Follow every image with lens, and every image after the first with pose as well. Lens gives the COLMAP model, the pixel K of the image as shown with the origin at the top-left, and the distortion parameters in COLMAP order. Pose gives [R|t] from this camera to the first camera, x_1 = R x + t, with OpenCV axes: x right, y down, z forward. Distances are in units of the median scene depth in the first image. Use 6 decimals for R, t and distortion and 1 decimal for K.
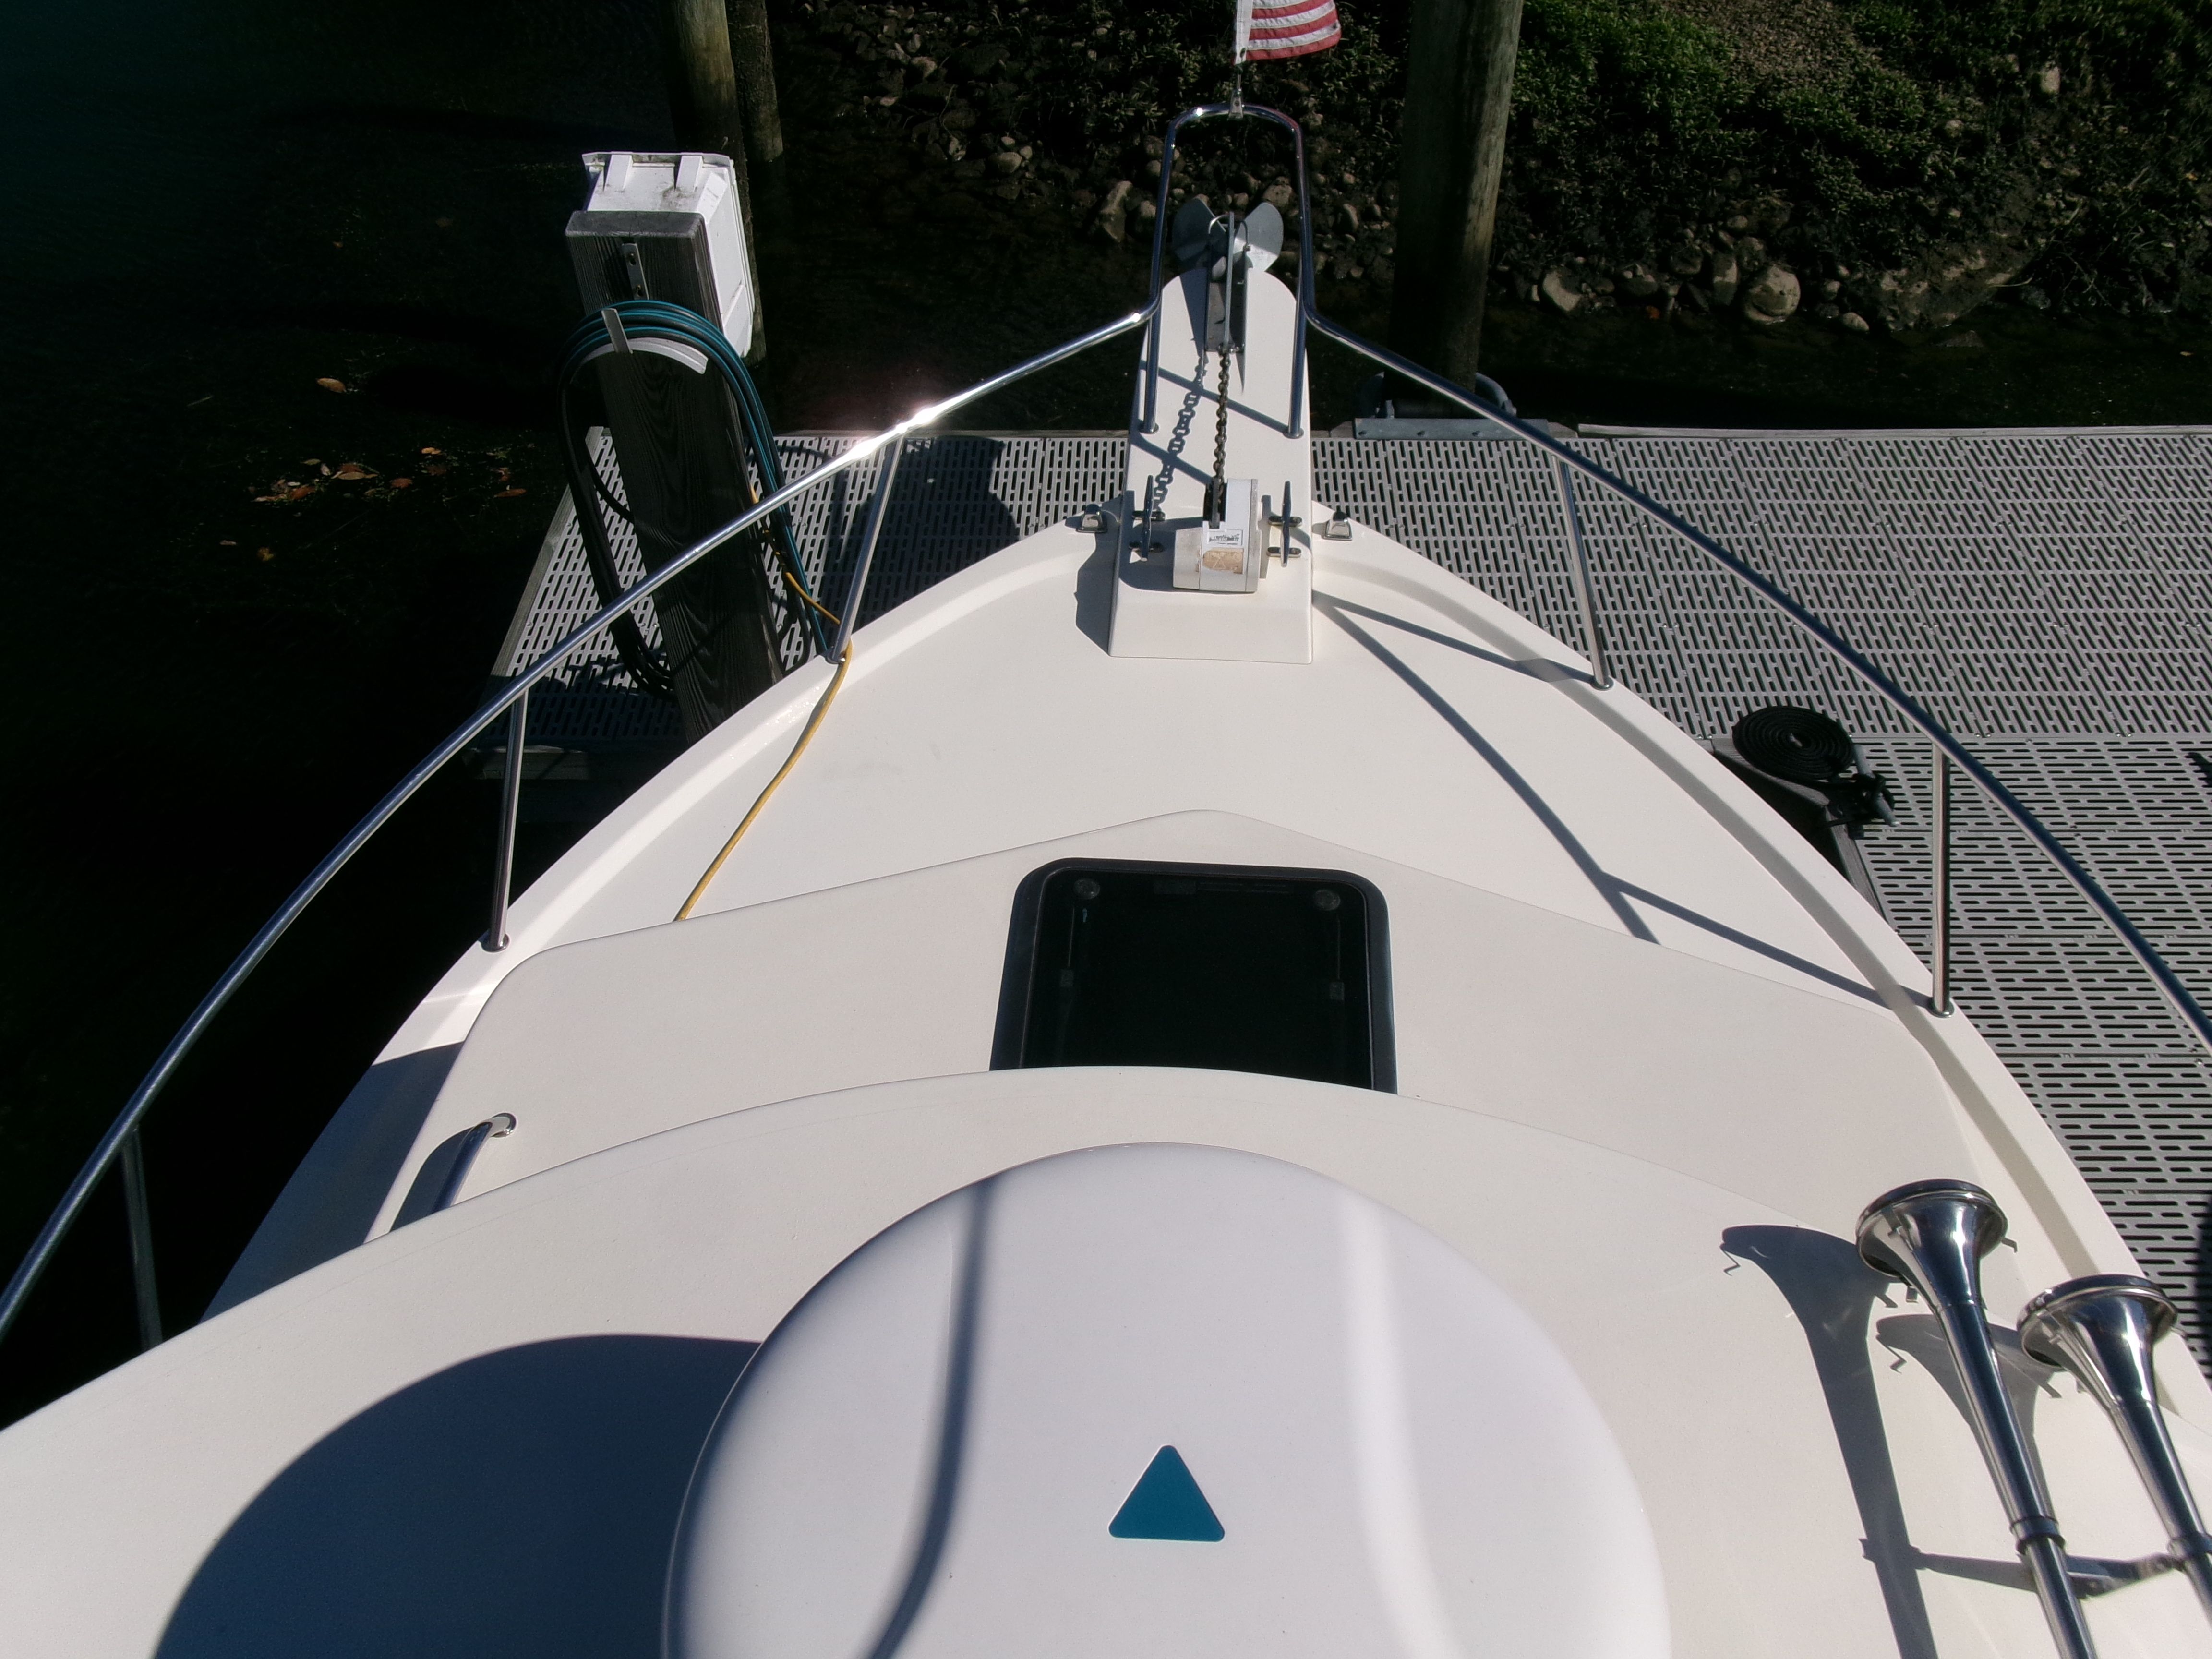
lens RADIAL K [[1822.5, 0, 1106.3], [0, 1822.5, 826.5], [0, 0, 1]] dist [0.003776, -0.012326]
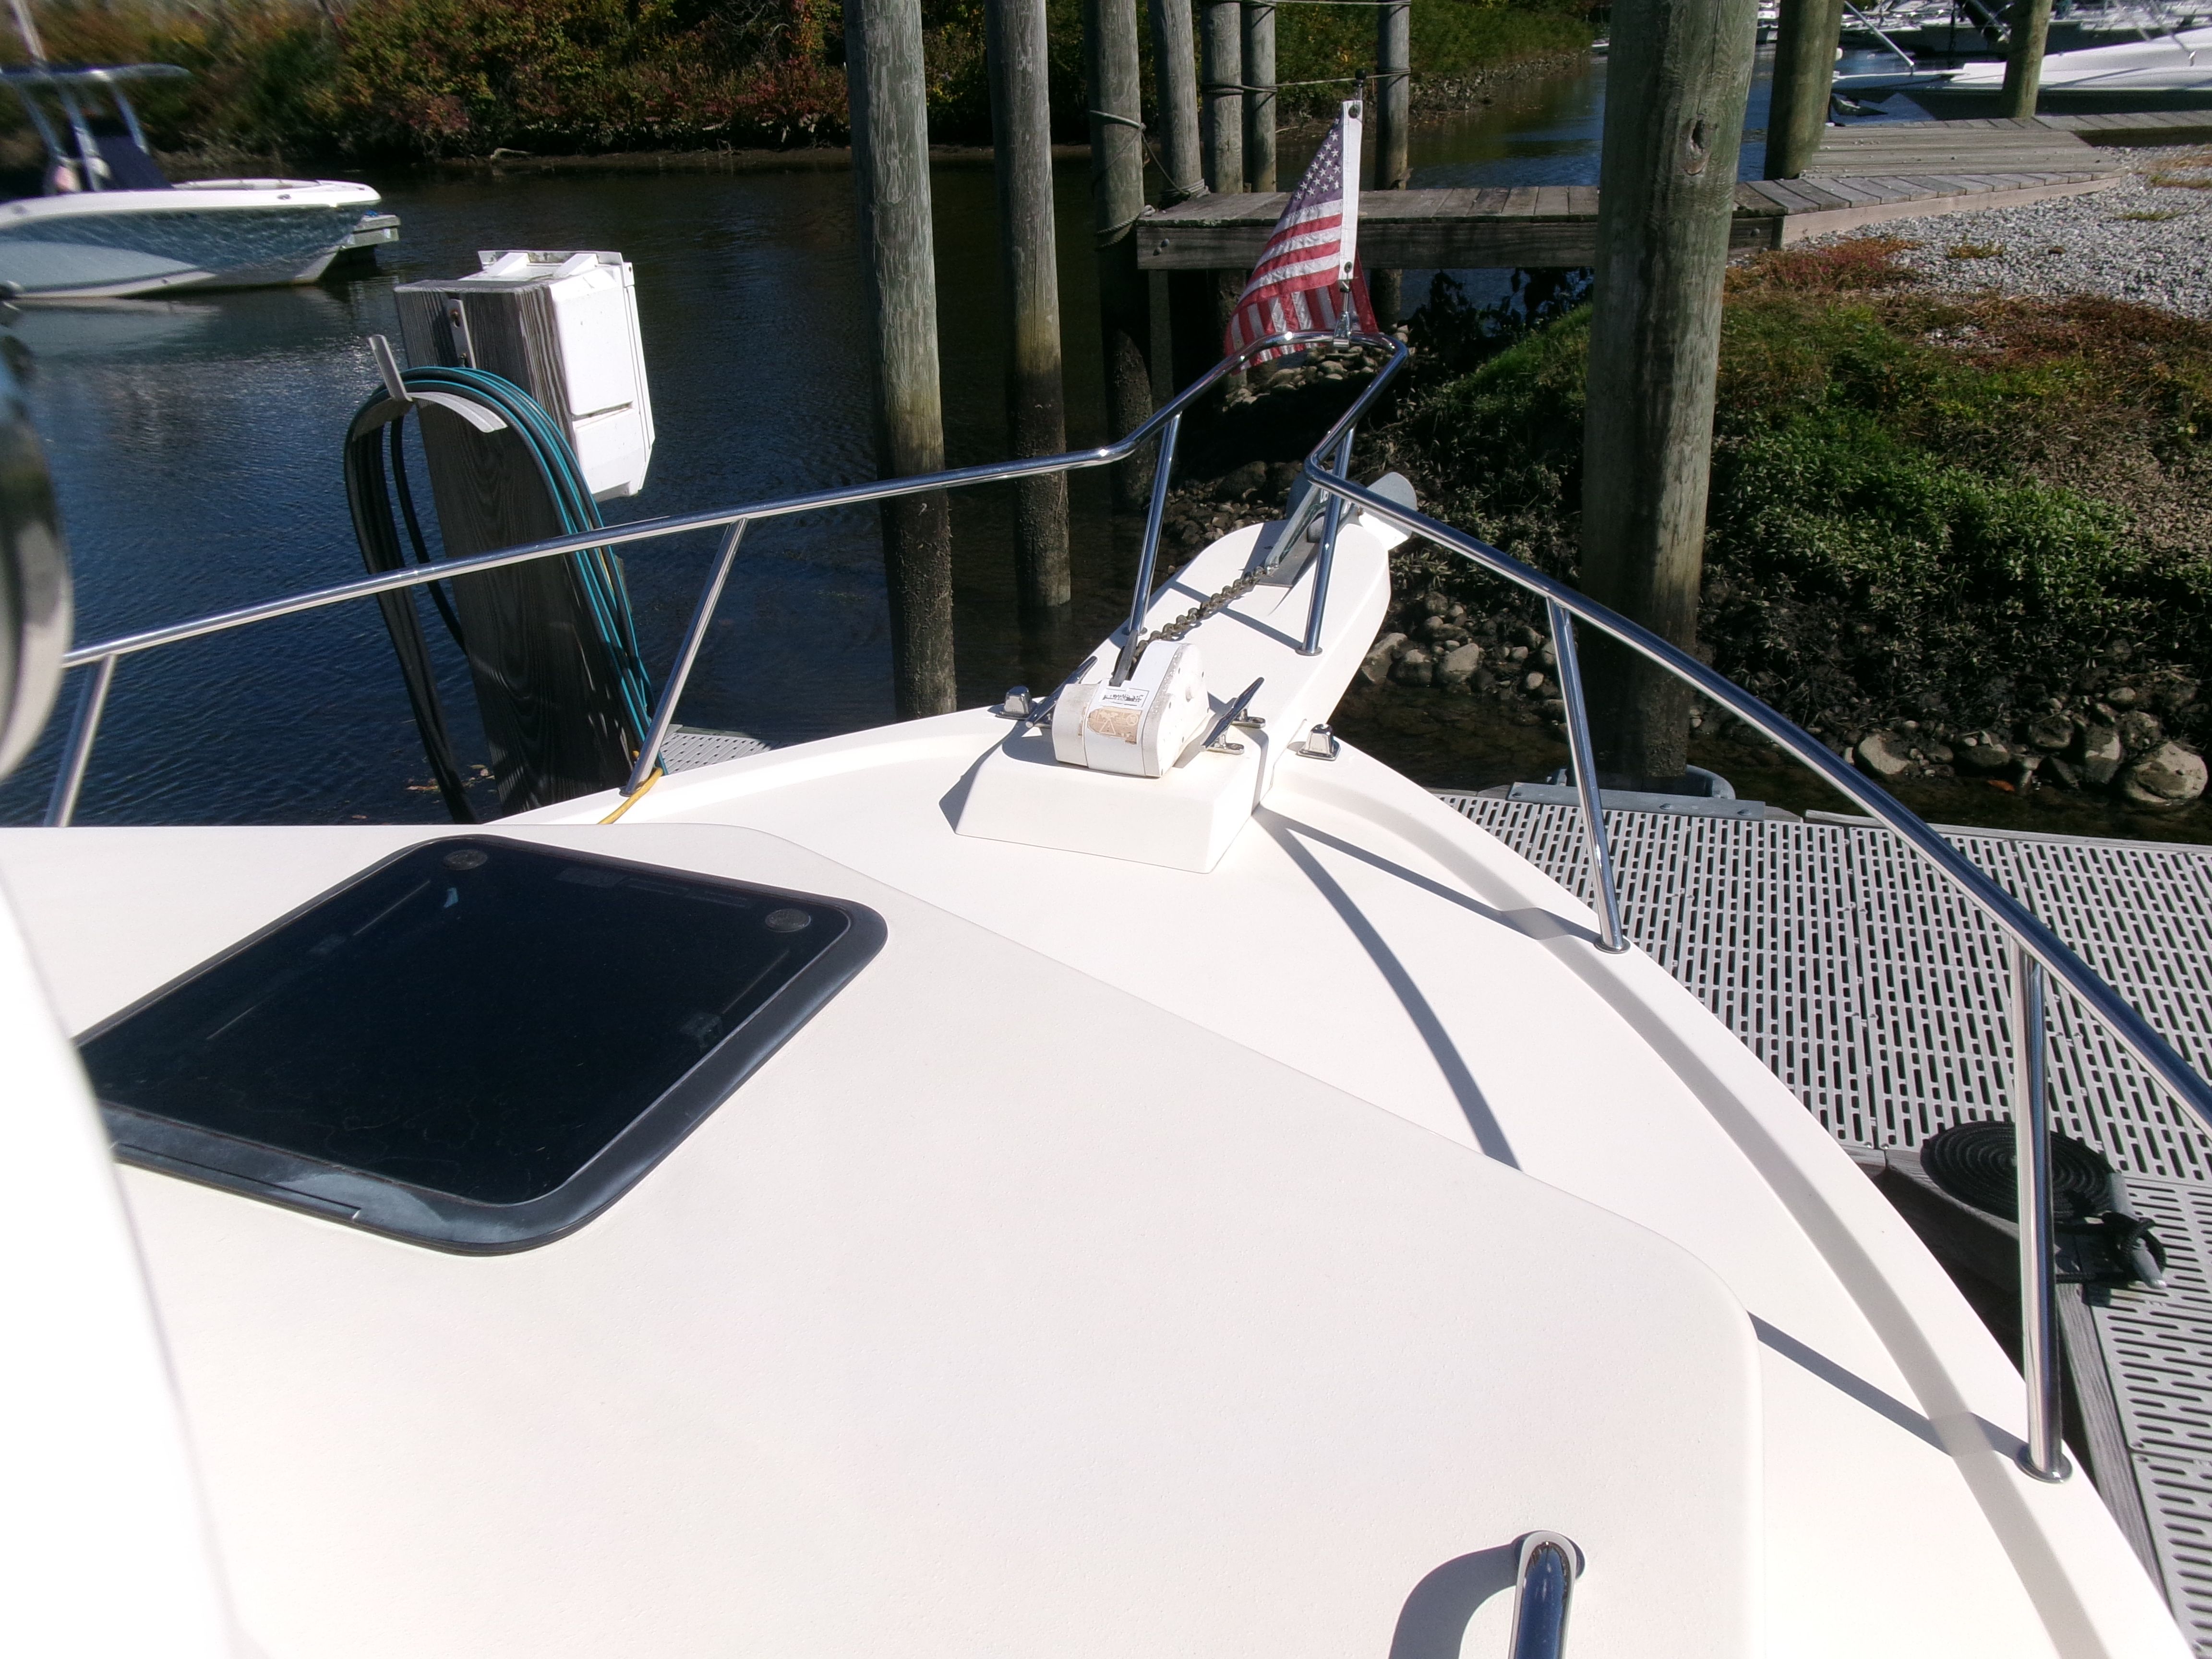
lens RADIAL K [[1822.5, 0, 1107.2], [0, 1822.5, 832.0], [0, 0, 1]] dist [0.003776, -0.012326]
pose [[0.954013, 0.086633, -0.286974, 0.153964], [-0.182648, 0.927095, -0.327315, 0.072608], [0.237696, 0.364678, 0.900284, 0.186204]]
